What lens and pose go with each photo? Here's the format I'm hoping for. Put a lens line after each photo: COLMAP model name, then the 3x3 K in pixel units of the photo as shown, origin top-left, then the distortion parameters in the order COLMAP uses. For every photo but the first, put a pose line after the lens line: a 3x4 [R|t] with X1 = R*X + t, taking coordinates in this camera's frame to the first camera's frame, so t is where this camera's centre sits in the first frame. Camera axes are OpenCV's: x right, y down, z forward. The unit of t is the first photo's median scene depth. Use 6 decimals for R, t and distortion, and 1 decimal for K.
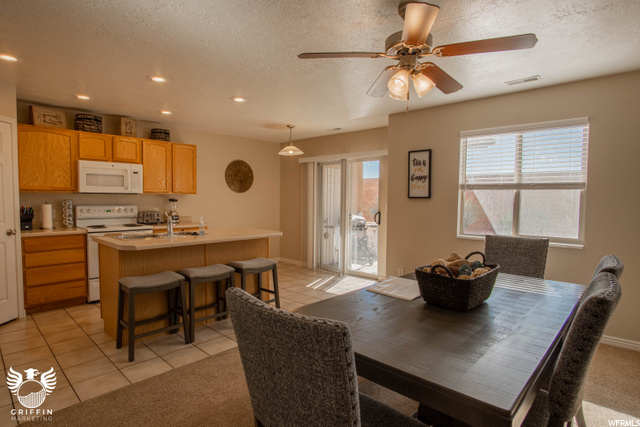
lens RADIAL K [[344.6, 0, 323.3], [0, 344.6, 214.2], [0, 0, 1]] dist [-0.029292, 0.006841]
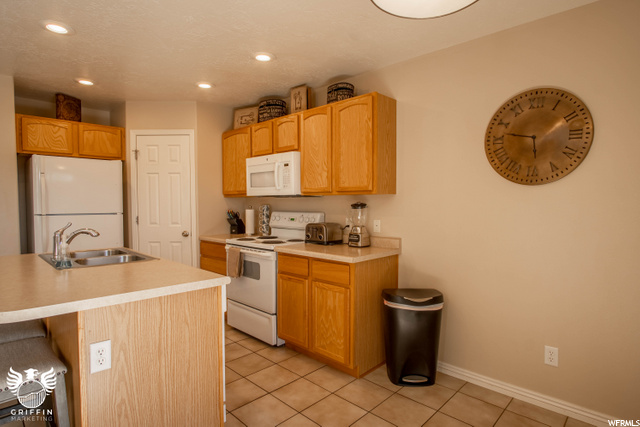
lens RADIAL K [[344.6, 0, 323.3], [0, 344.6, 214.2], [0, 0, 1]] dist [-0.029292, 0.006841]
pose [[-0.020140, 0.025931, -0.999461, 0.144457], [-0.043112, 0.998711, 0.026780, -0.047574], [0.998867, 0.043628, -0.018996, 1.161590]]
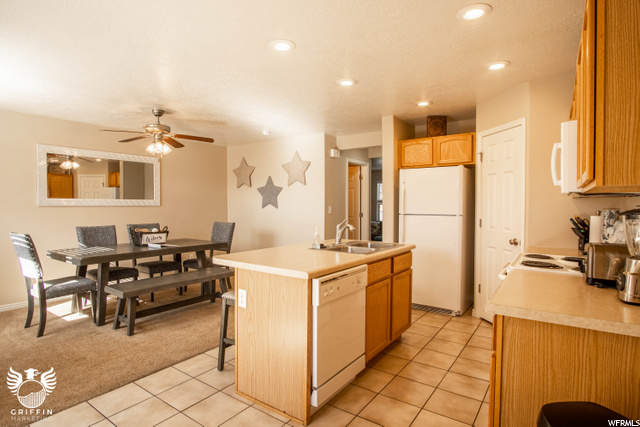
lens RADIAL K [[344.6, 0, 322.8], [0, 344.6, 216.2], [0, 0, 1]] dist [-0.029292, 0.006841]
pose [[-0.991793, -0.004855, -0.127758, -0.216489], [-0.014711, 0.996975, 0.076316, -0.065986], [0.127001, 0.077569, -0.988865, 1.481511]]
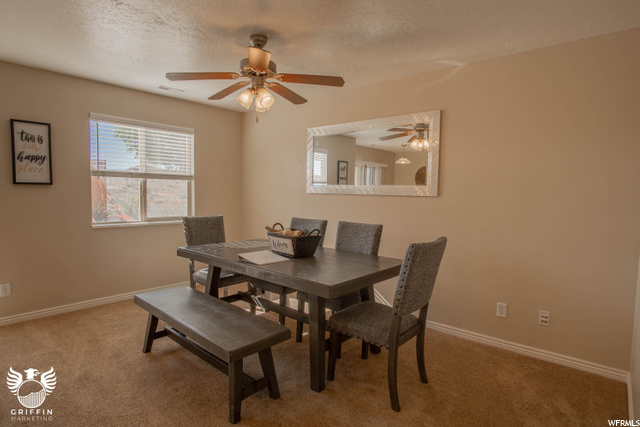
lens RADIAL K [[344.6, 0, 321.6], [0, 344.6, 216.8], [0, 0, 1]] dist [-0.029292, 0.006841]
pose [[-0.041084, -0.083963, 0.995622, -0.500625], [0.023722, 0.996100, 0.084983, -0.023237], [-0.998874, 0.027109, -0.038932, 0.386269]]
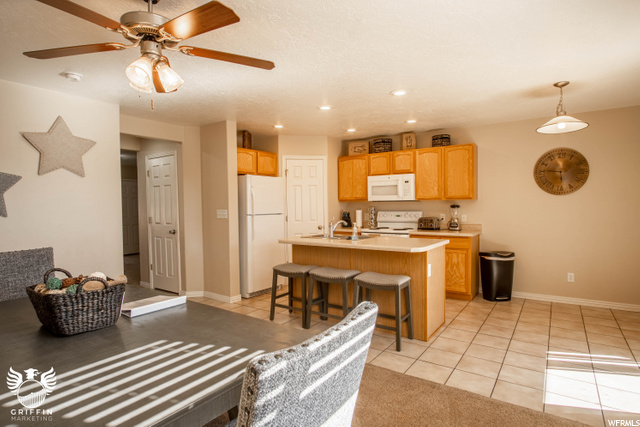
lens RADIAL K [[344.6, 0, 321.8], [0, 344.6, 214.7], [0, 0, 1]] dist [-0.029292, 0.006841]
pose [[0.136538, 0.017841, -0.990474, 0.546820], [-0.030895, 0.999428, 0.013743, -0.023260], [0.990153, 0.028725, 0.137012, 0.617843]]
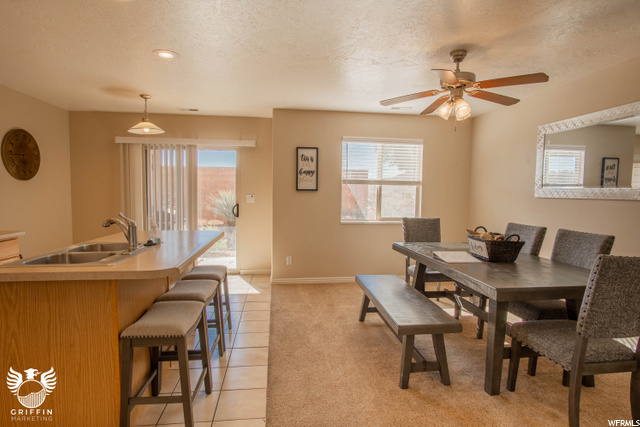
lens RADIAL K [[344.6, 0, 320.5], [0, 344.6, 216.9], [0, 0, 1]] dist [-0.029292, 0.006841]
pose [[0.634691, -0.057508, 0.770624, -0.551599], [0.026612, 0.998262, 0.052578, -0.018655], [-0.772308, -0.012863, 0.635118, 0.256015]]
